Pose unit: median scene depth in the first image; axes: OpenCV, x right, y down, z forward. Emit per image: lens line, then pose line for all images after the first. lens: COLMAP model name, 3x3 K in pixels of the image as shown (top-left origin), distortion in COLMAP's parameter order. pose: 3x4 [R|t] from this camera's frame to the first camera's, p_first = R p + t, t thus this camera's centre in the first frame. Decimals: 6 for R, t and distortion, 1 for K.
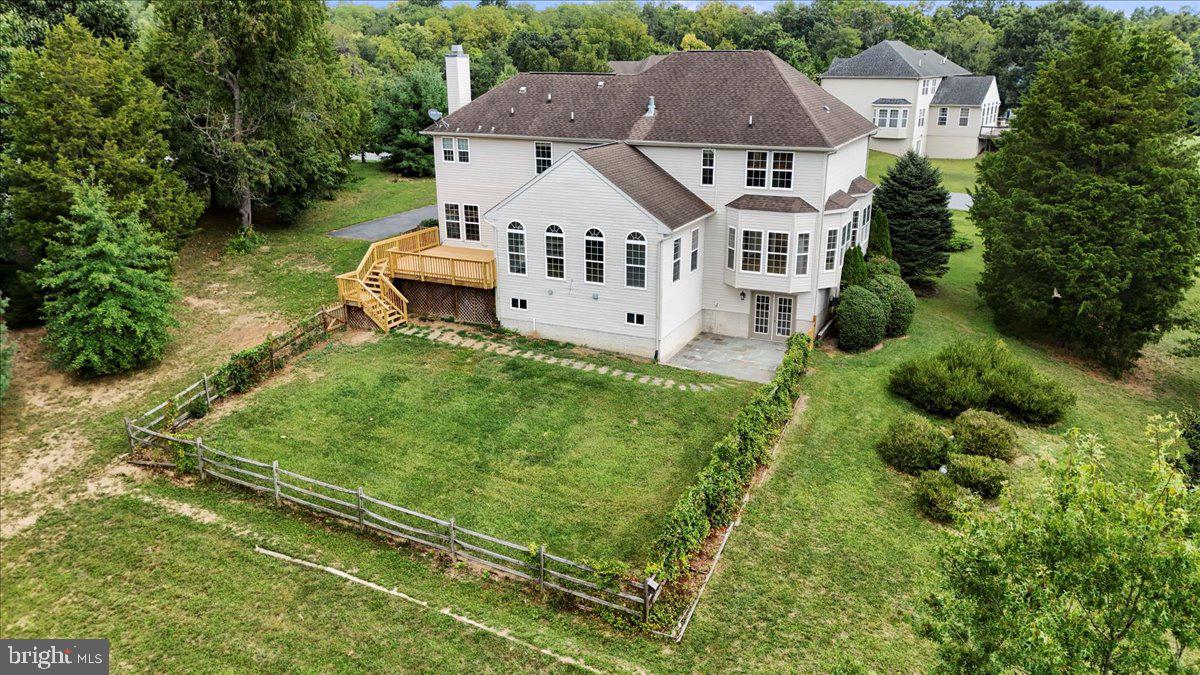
lens RADIAL K [[862.2, 0, 600.0], [0, 862.2, 337.5], [0, 0, 1]] dist [0.044305, -0.003190]
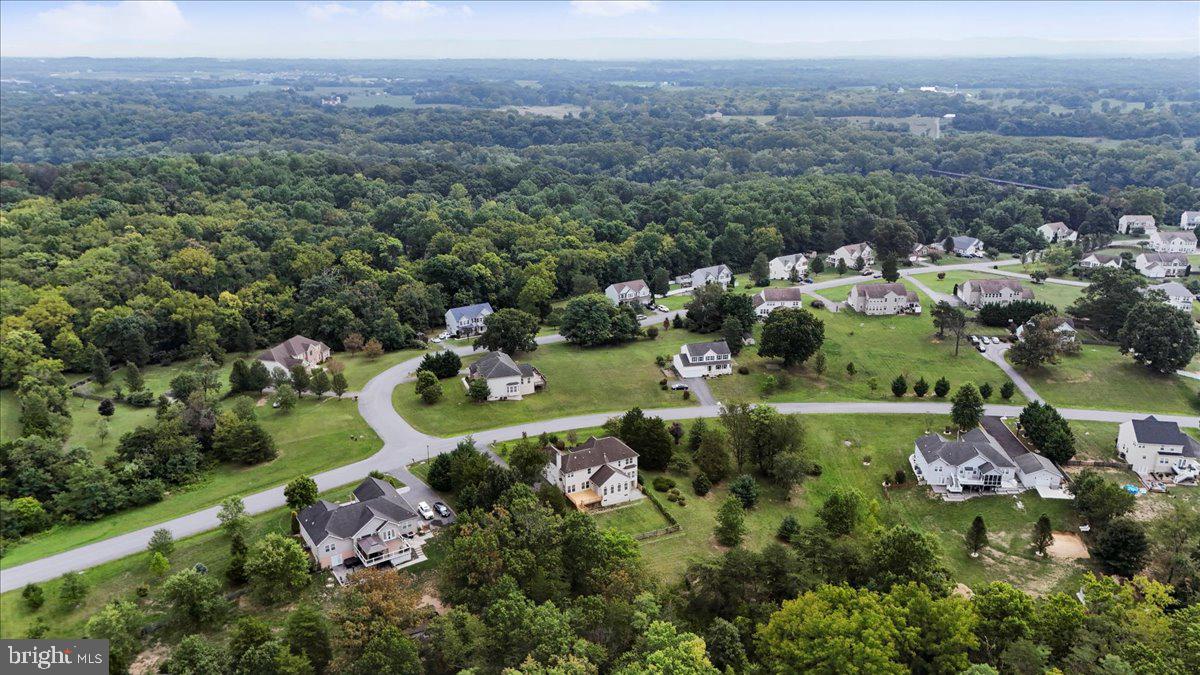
lens RADIAL K [[862.2, 0, 600.0], [0, 862.2, 337.5], [0, 0, 1]] dist [0.044305, -0.003190]
pose [[0.583344, -0.248882, 0.773154, -4.066600], [0.249754, 0.960741, 0.120828, -1.692991], [-0.772873, 0.122614, 0.622602, -2.477541]]
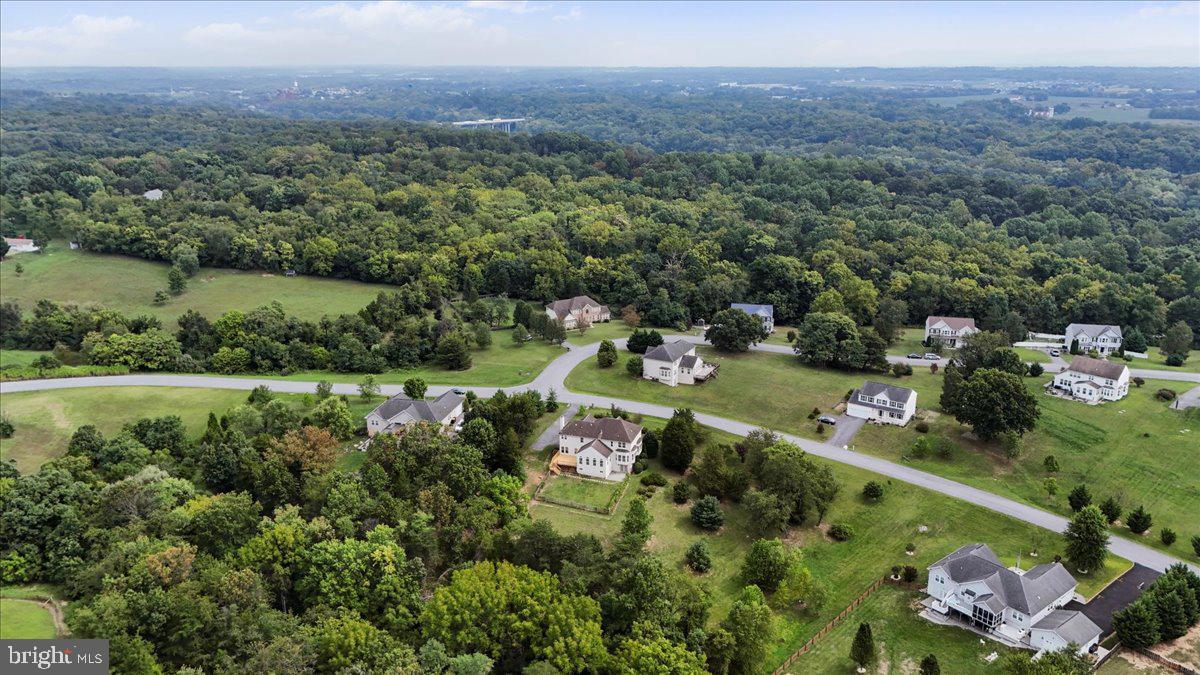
lens RADIAL K [[895.1, 0, 600.0], [0, 895.1, 337.5], [0, 0, 1]] dist [0.014602, -0.004448]
pose [[0.989962, -0.037364, 0.136304, -0.763497], [0.039548, 0.999129, -0.013347, -0.849179], [-0.135686, 0.018603, 0.990577, -5.075198]]
